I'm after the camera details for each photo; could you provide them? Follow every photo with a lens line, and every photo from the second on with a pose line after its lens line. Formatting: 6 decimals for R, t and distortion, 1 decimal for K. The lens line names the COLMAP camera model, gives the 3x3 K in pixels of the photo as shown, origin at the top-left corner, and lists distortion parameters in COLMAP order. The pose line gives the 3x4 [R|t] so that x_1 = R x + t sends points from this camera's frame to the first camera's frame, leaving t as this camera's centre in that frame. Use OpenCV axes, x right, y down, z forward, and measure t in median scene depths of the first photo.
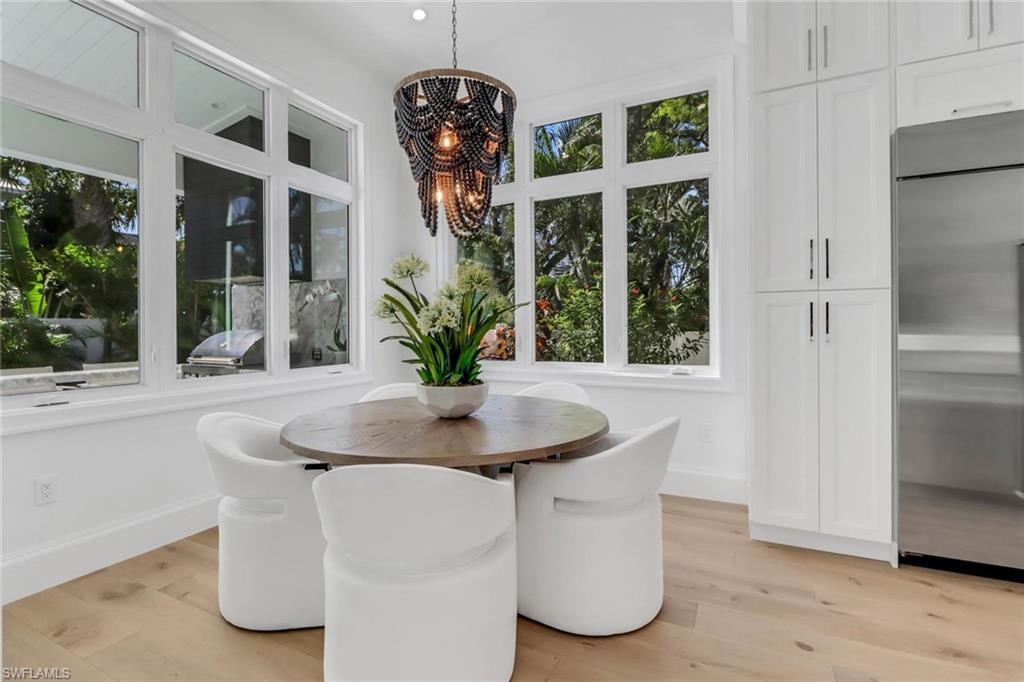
lens RADIAL K [[483.6, 0, 509.2], [0, 483.6, 326.7], [0, 0, 1]] dist [-0.009016, -0.000580]
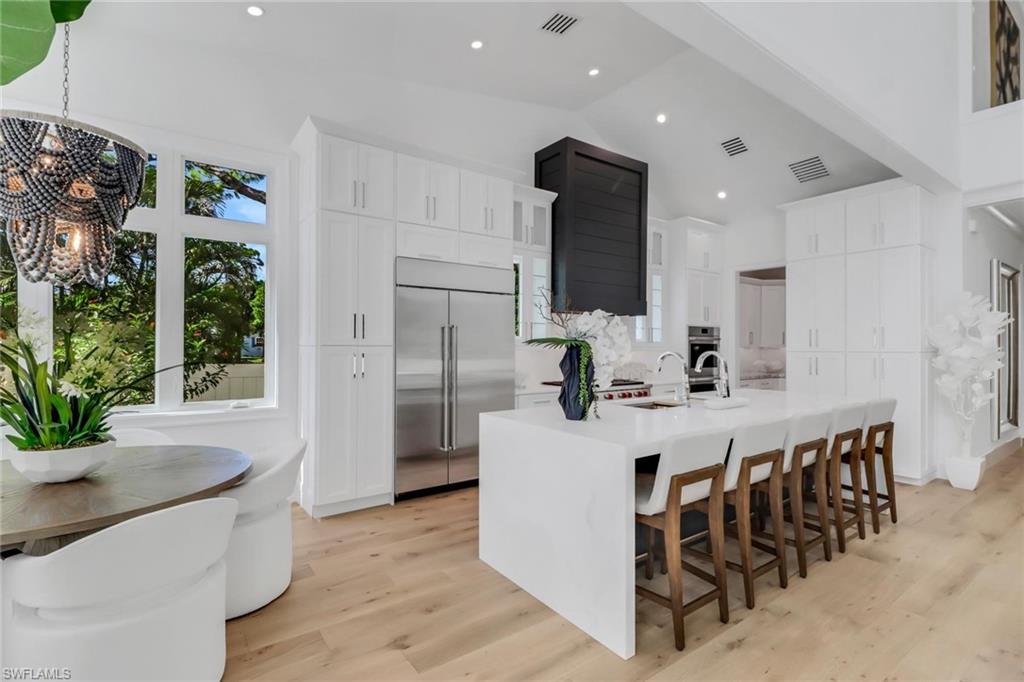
lens RADIAL K [[487.3, 0, 526.6], [0, 487.3, 328.1], [0, 0, 1]] dist [0.000366, -0.000003]
pose [[0.441515, 0.039799, 0.896371, -0.561339], [-0.013631, 0.999198, -0.037650, -0.082457], [-0.897150, 0.004405, 0.441704, -0.219753]]
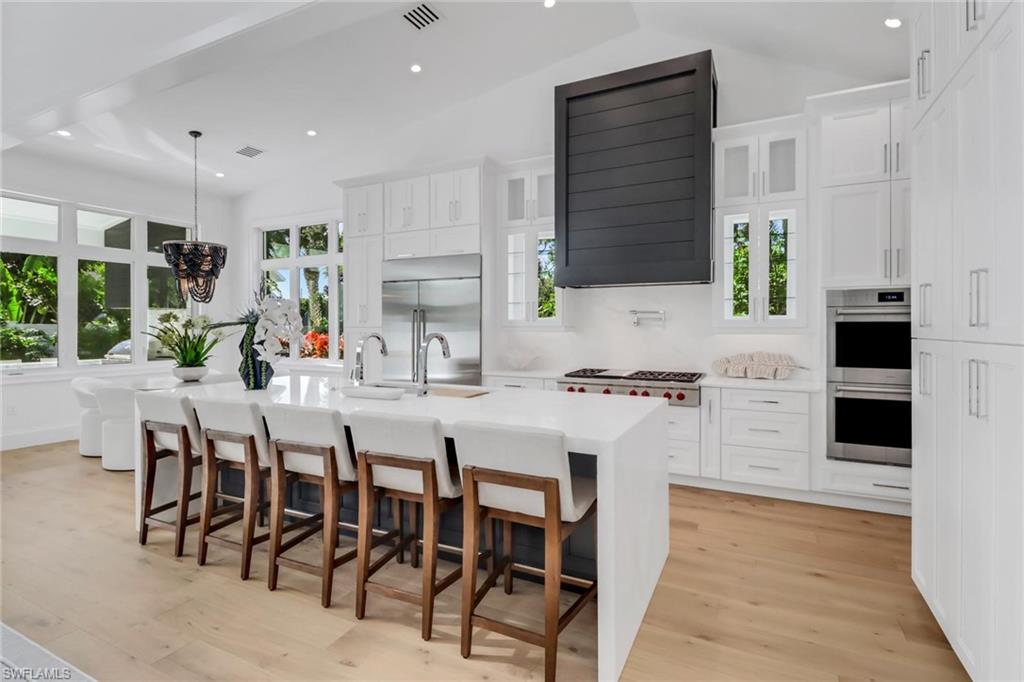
lens RADIAL K [[487.3, 0, 526.6], [0, 487.3, 328.1], [0, 0, 1]] dist [0.000366, -0.000003]
pose [[0.999657, 0.006511, 0.025348, 1.467296], [-0.006687, 0.999954, 0.006874, -0.098109], [-0.025302, -0.007041, 0.999655, -1.424633]]
